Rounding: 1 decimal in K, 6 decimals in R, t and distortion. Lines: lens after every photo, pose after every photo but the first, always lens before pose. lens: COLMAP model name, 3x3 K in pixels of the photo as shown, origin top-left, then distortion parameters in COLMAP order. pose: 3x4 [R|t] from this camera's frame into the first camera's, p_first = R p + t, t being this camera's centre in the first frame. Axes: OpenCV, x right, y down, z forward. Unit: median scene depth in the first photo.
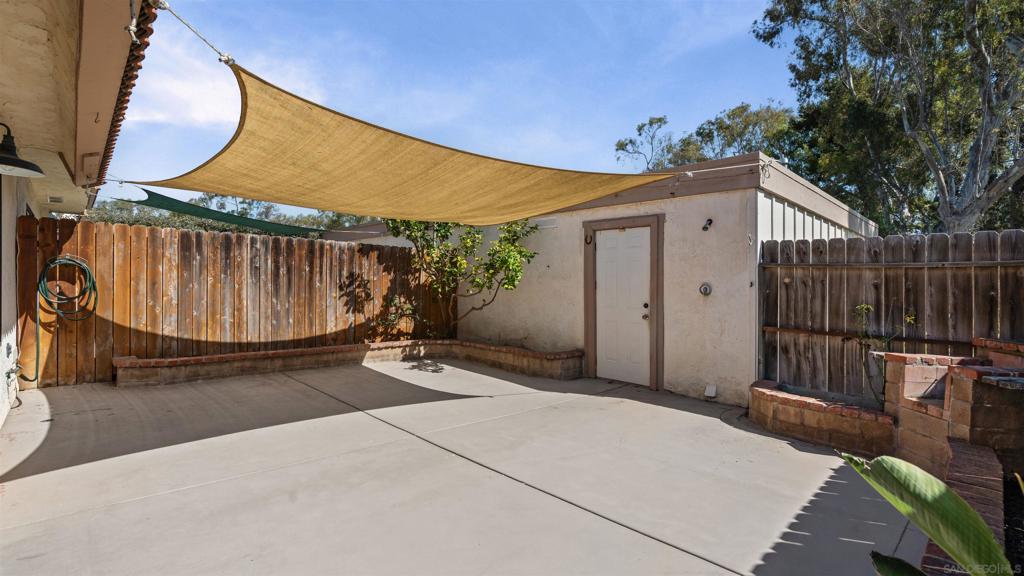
lens RADIAL K [[466.2, 0, 510.3], [0, 466.2, 302.0], [0, 0, 1]] dist [0.001577, 0.000186]
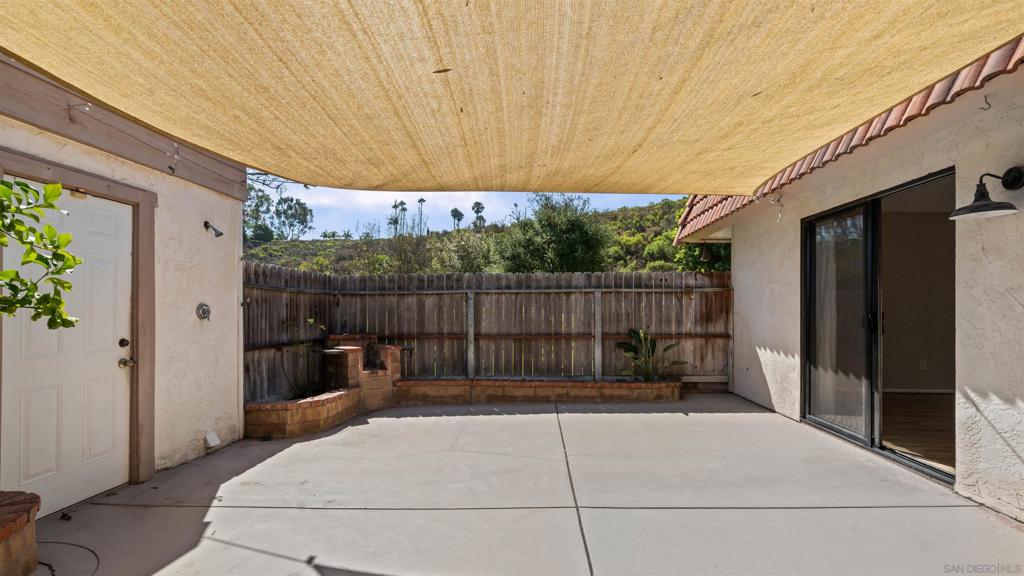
lens RADIAL K [[515.2, 0, 510.7], [0, 515.2, 296.9], [0, 0, 1]] dist [-0.000148, -0.000023]
pose [[-0.693968, -0.002007, 0.720004, -0.545105], [0.015960, 0.999708, 0.018170, -0.057988], [-0.719829, 0.024101, -0.693733, 1.222166]]
